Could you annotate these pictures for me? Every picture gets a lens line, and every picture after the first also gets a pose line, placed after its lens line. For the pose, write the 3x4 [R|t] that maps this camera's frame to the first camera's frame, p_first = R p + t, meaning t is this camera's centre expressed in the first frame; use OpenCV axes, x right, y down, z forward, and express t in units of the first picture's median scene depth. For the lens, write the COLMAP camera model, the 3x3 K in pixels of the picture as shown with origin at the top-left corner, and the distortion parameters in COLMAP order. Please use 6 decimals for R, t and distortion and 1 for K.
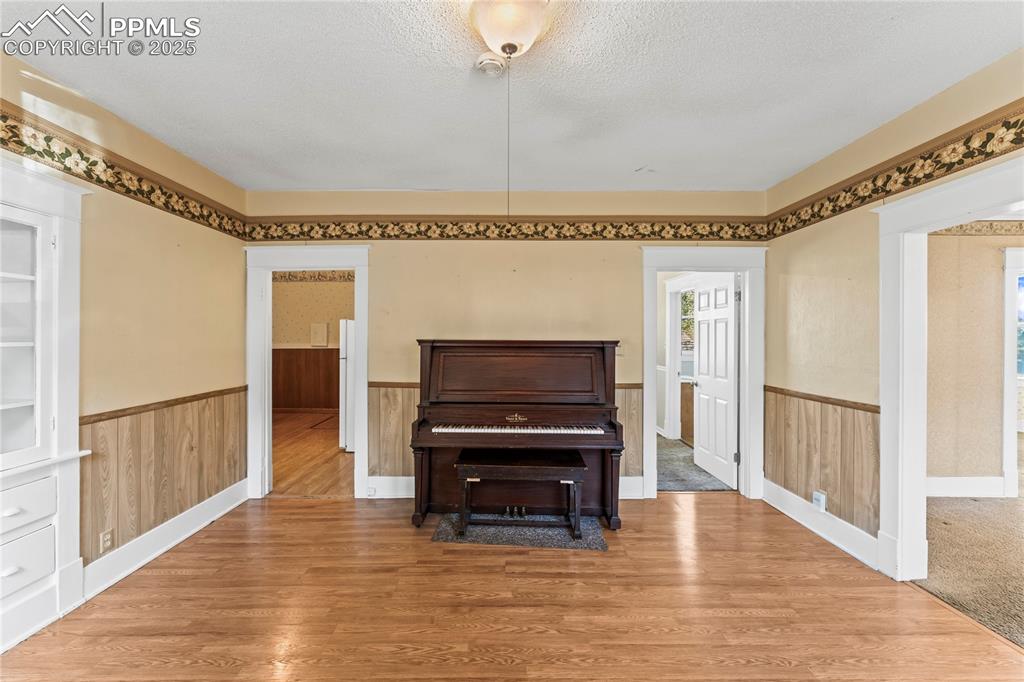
lens RADIAL K [[412.3, 0, 511.8], [0, 412.3, 340.7], [0, 0, 1]] dist [-0.000456, -0.001091]
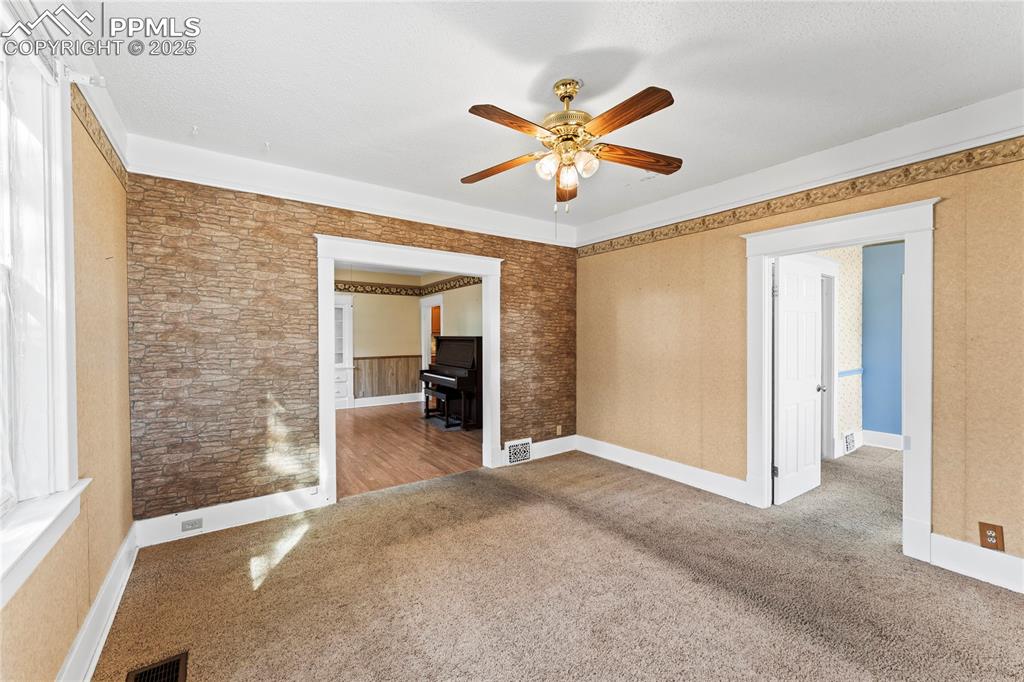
lens RADIAL K [[412.3, 0, 509.7], [0, 412.3, 341.9], [0, 0, 1]] dist [-0.000456, -0.001091]
pose [[0.569823, 0.007275, -0.821735, 1.920822], [-0.005026, 0.999973, 0.005368, 0.015790], [0.821752, 0.001072, 0.569844, 0.035201]]
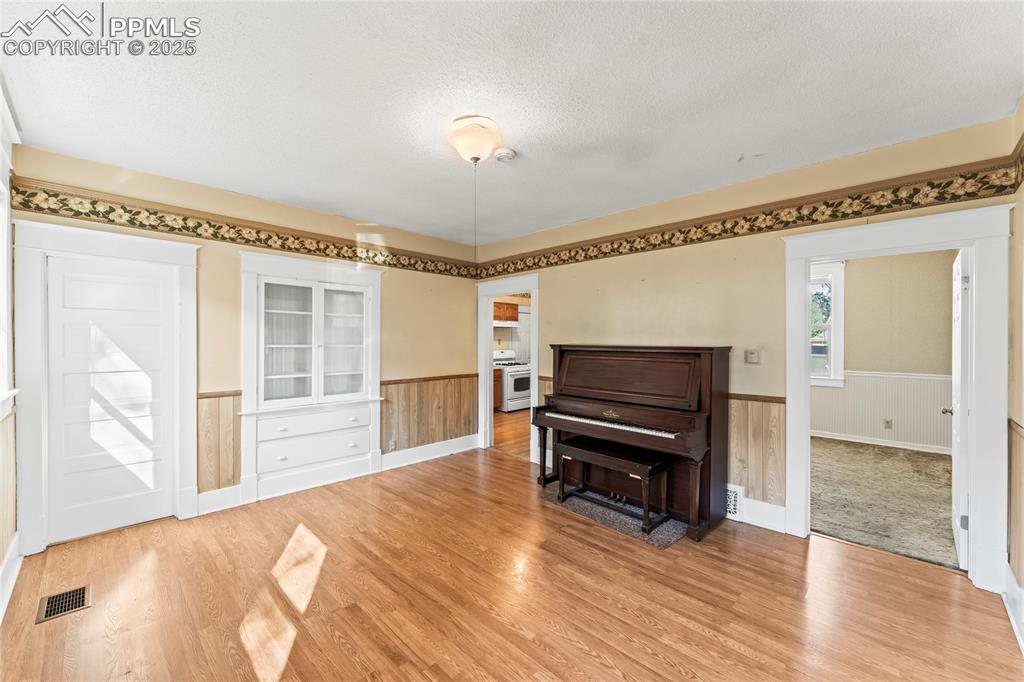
lens RADIAL K [[412.3, 0, 508.8], [0, 412.3, 343.5], [0, 0, 1]] dist [-0.000456, -0.001091]
pose [[0.706244, 0.003139, -0.707961, 0.599590], [-0.008331, 0.999958, -0.003878, 0.001019], [0.707919, 0.008637, 0.706241, -0.002678]]
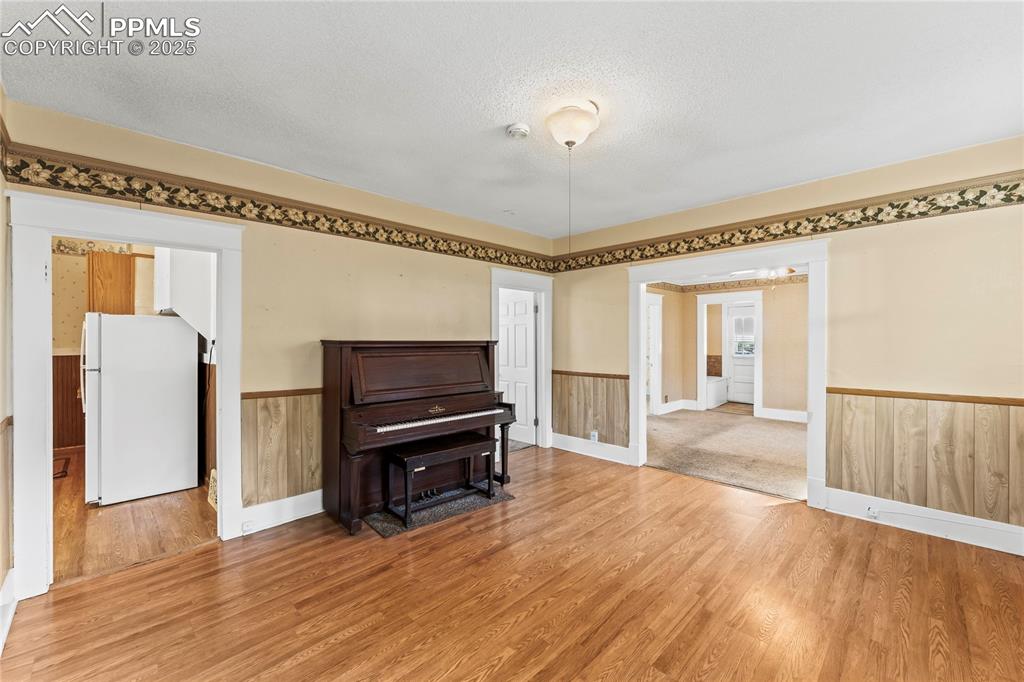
lens RADIAL K [[412.3, 0, 515.3], [0, 412.3, 340.4], [0, 0, 1]] dist [-0.000456, -0.001091]
pose [[0.708563, -0.006725, 0.705615, -0.617865], [0.002473, 0.999972, 0.007047, -0.010573], [-0.705643, -0.003248, 0.708560, 0.043631]]
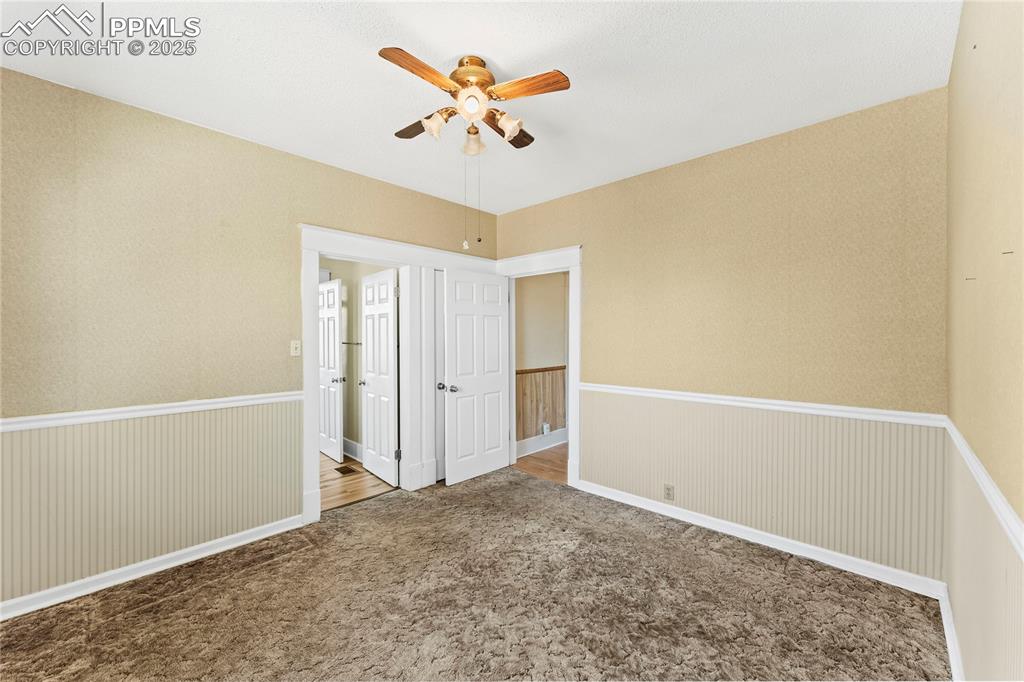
lens RADIAL K [[412.3, 0, 514.9], [0, 412.3, 338.2], [0, 0, 1]] dist [-0.000456, -0.001091]
pose [[-0.716667, -0.006966, 0.697381, -0.330454], [0.005123, 0.999871, 0.015253, -0.013464], [-0.697397, 0.014504, -0.716538, 2.193340]]
